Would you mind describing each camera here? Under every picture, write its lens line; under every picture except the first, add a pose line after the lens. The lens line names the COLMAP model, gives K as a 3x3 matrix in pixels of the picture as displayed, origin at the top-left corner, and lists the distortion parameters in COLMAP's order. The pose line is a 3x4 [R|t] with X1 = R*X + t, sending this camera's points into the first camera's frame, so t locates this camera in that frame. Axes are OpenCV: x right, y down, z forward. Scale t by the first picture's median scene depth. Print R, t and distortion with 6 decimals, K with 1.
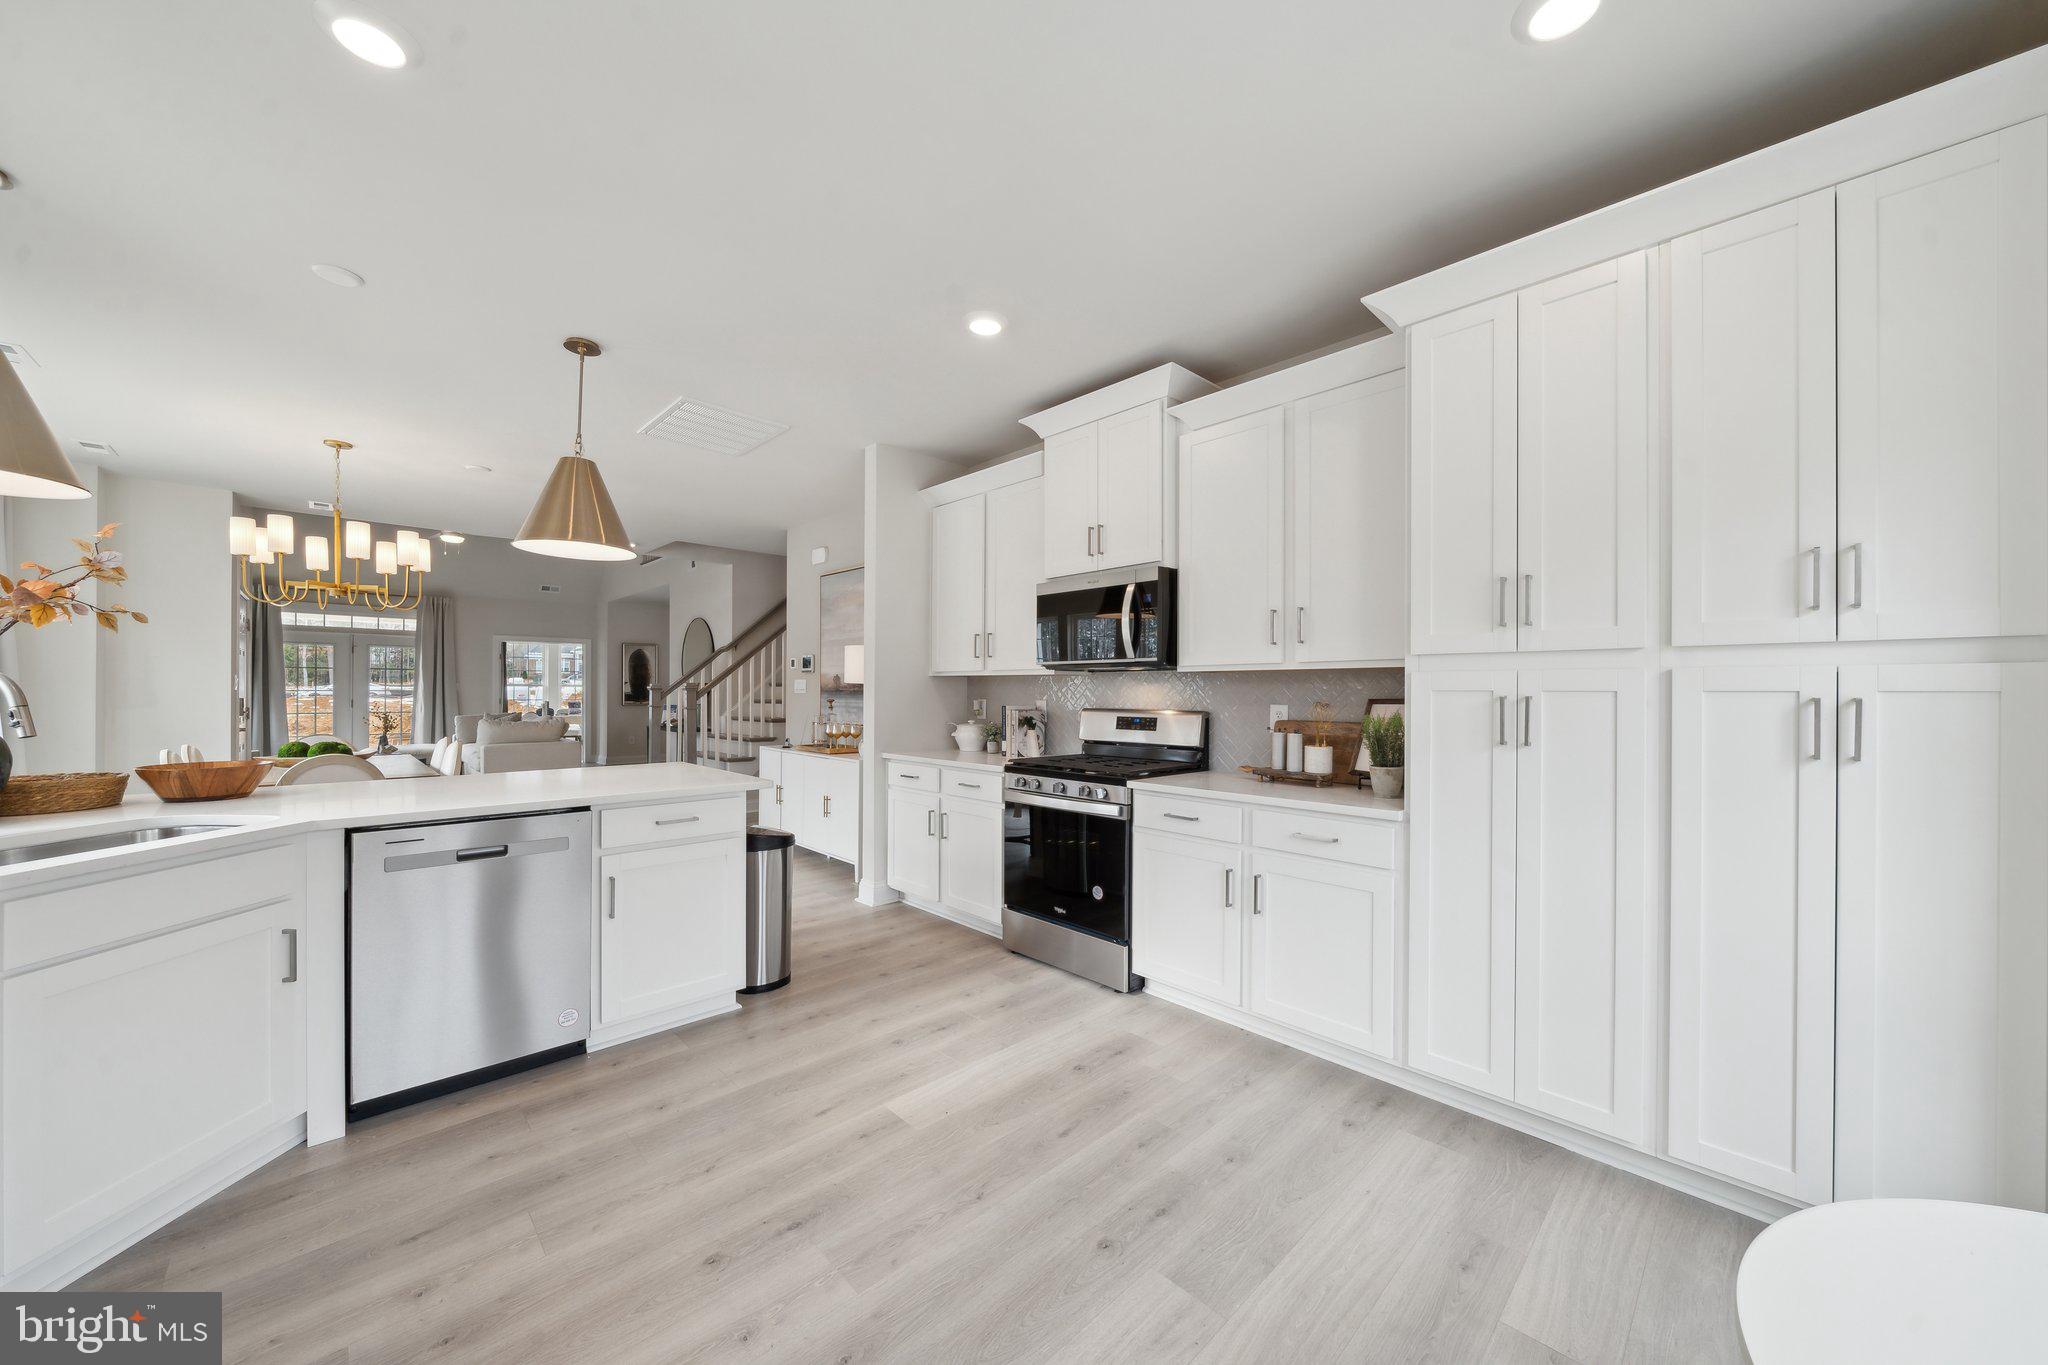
lens RADIAL K [[740.2, 0, 1026.4], [0, 740.2, 687.3], [0, 0, 1]] dist [-0.006785, -0.000368]
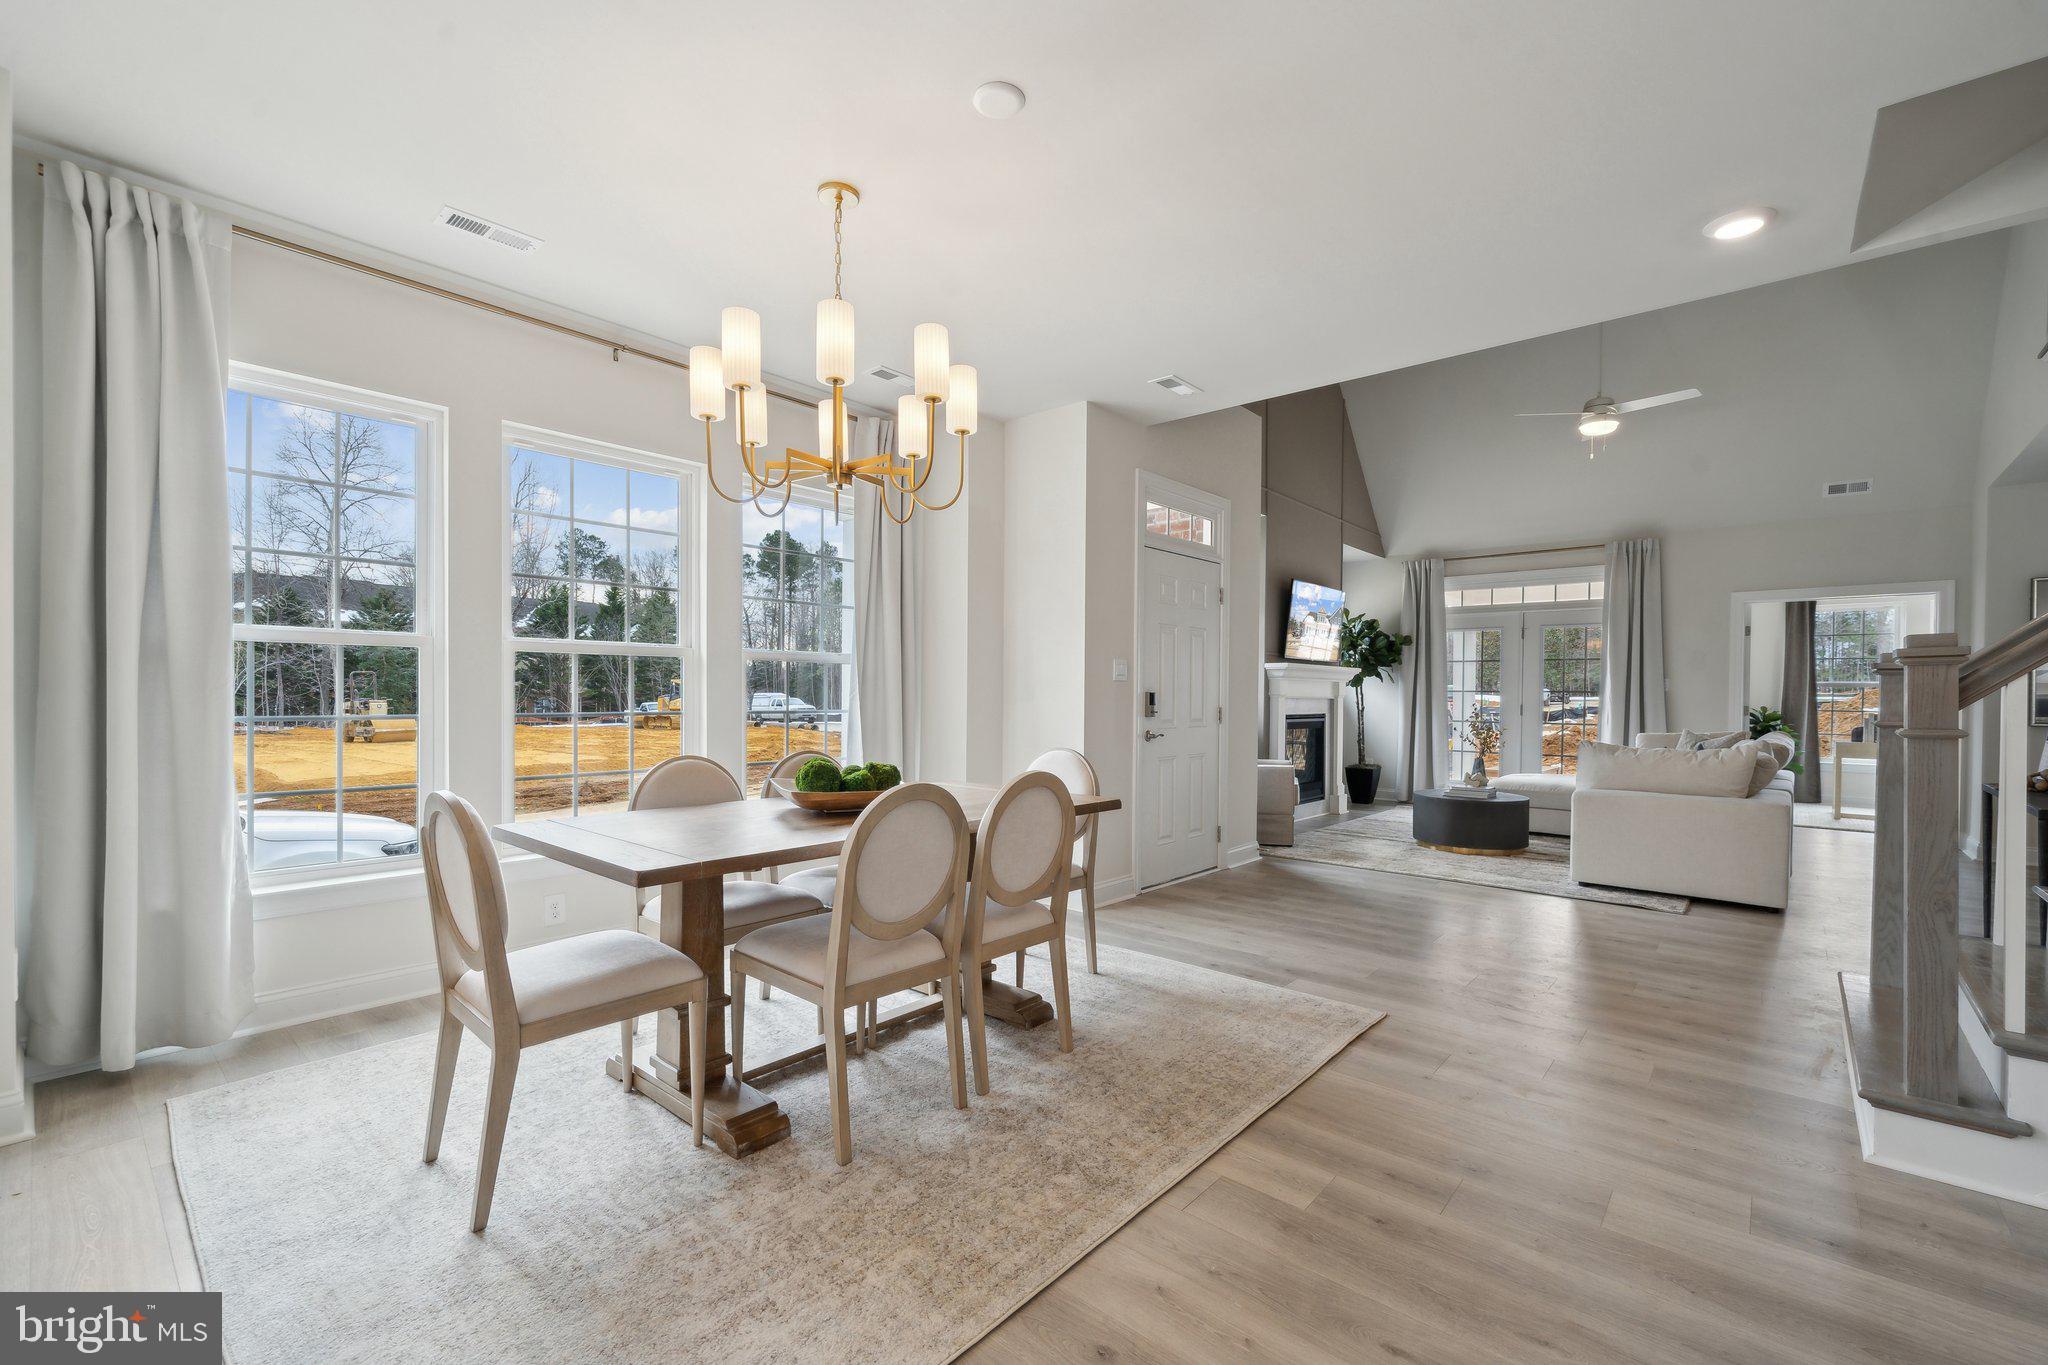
lens RADIAL K [[848.2, 0, 1036.8], [0, 848.2, 706.0], [0, 0, 1]] dist [-0.000187, -0.000039]
pose [[0.084125, 0.010277, -0.996402, -0.372158], [-0.001934, 0.999947, 0.010151, 0.032249], [0.996453, 0.001073, 0.084140, 1.287722]]
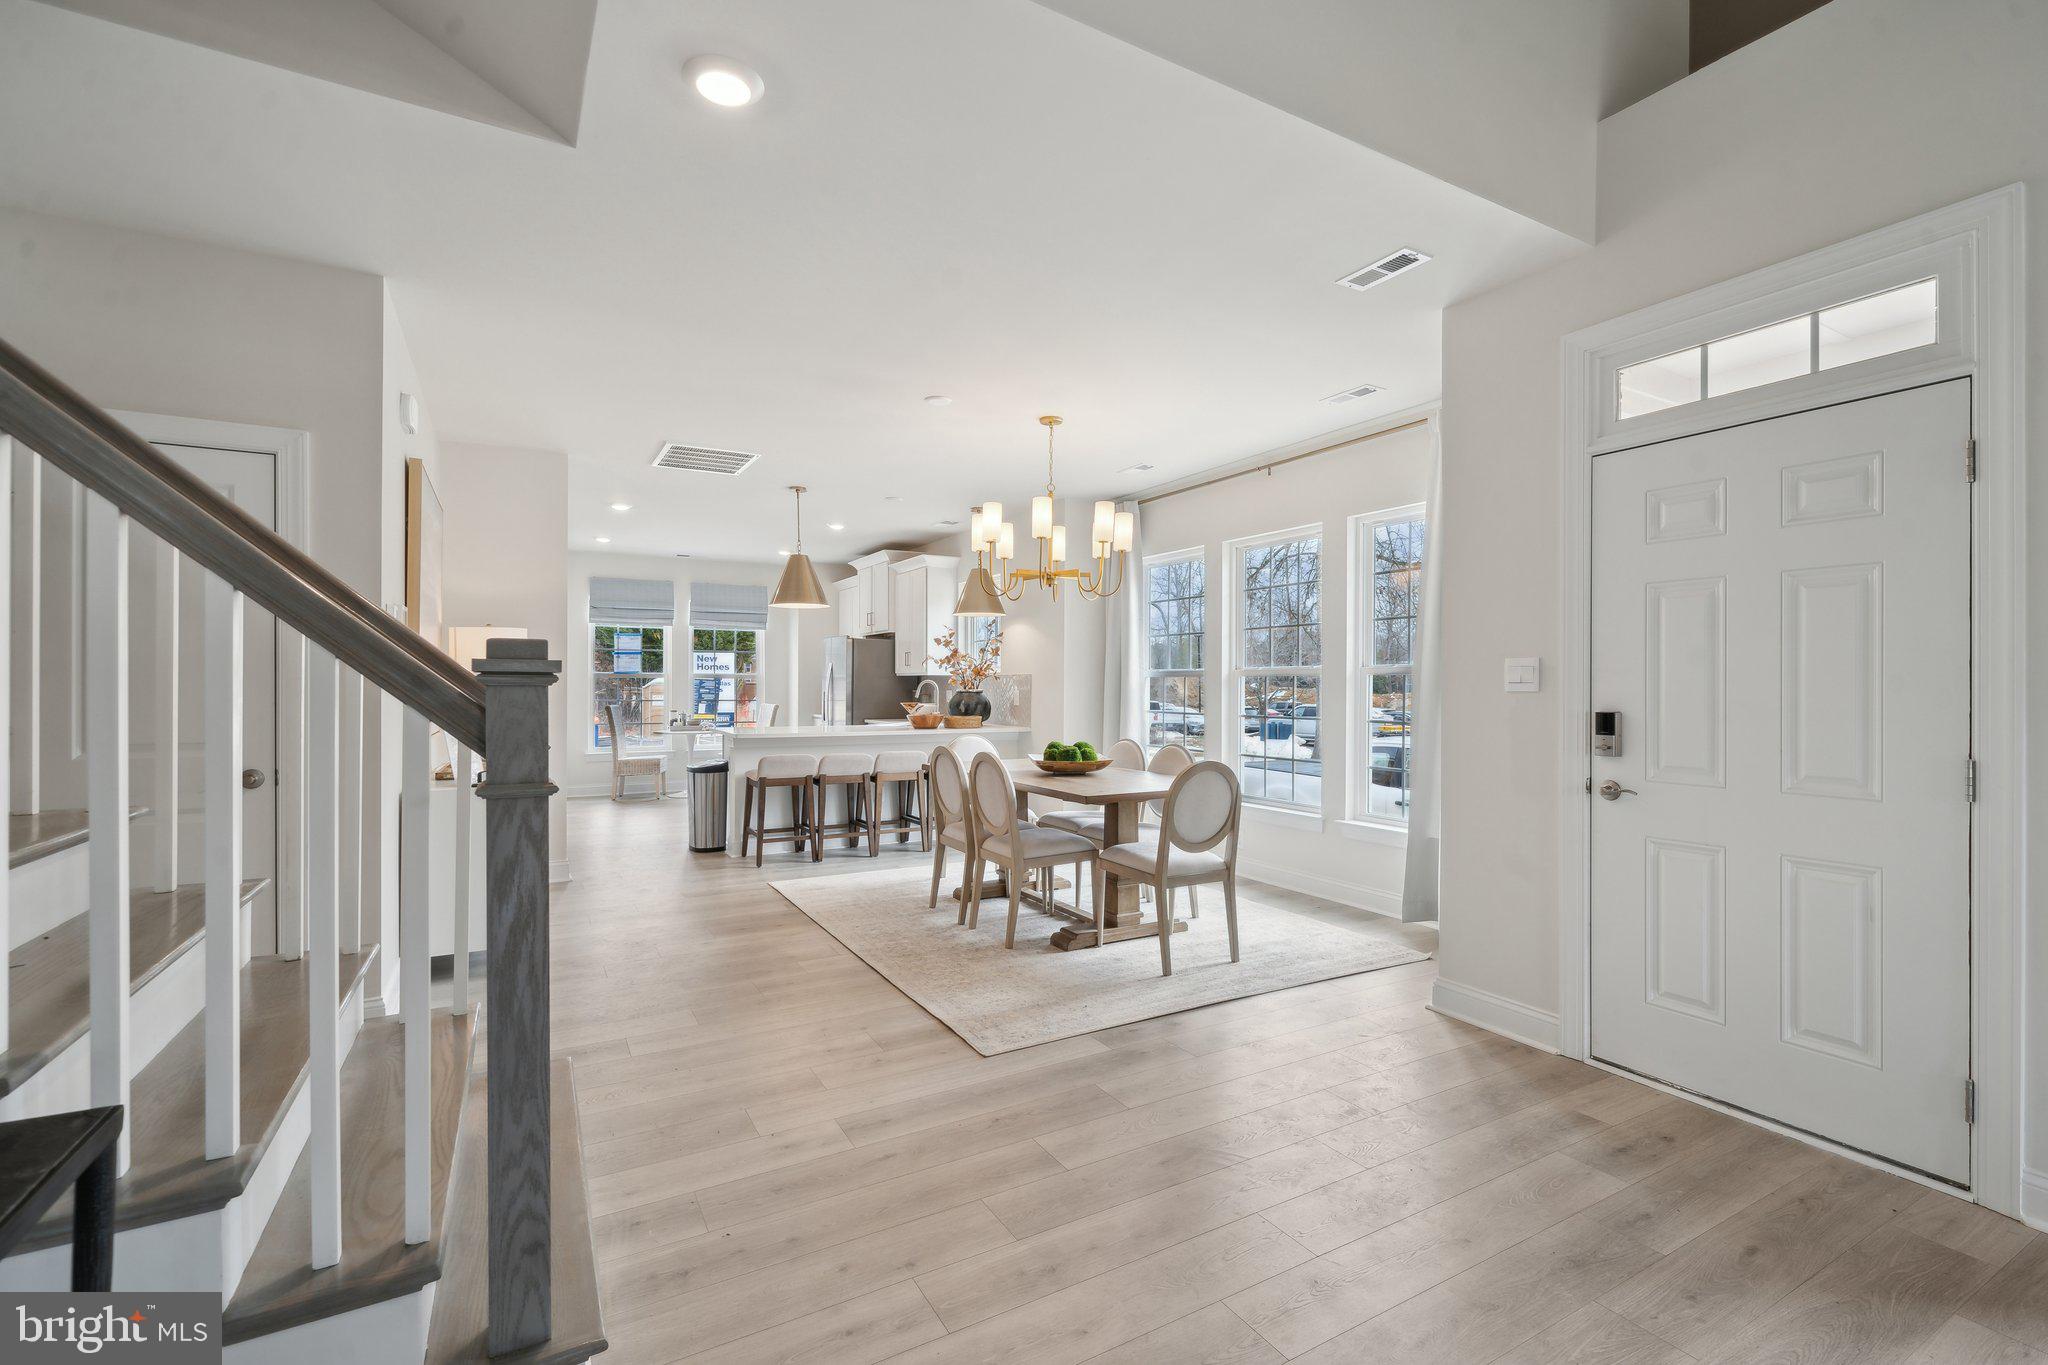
lens RADIAL K [[897.6, 0, 1042.0], [0, 897.6, 679.7], [0, 0, 1]] dist [0.004120, 0.000049]
pose [[-0.972331, -0.006362, 0.233522, -1.406645], [-0.008769, 0.999919, -0.009272, 0.007149], [-0.233444, -0.011064, -0.972307, 2.482990]]
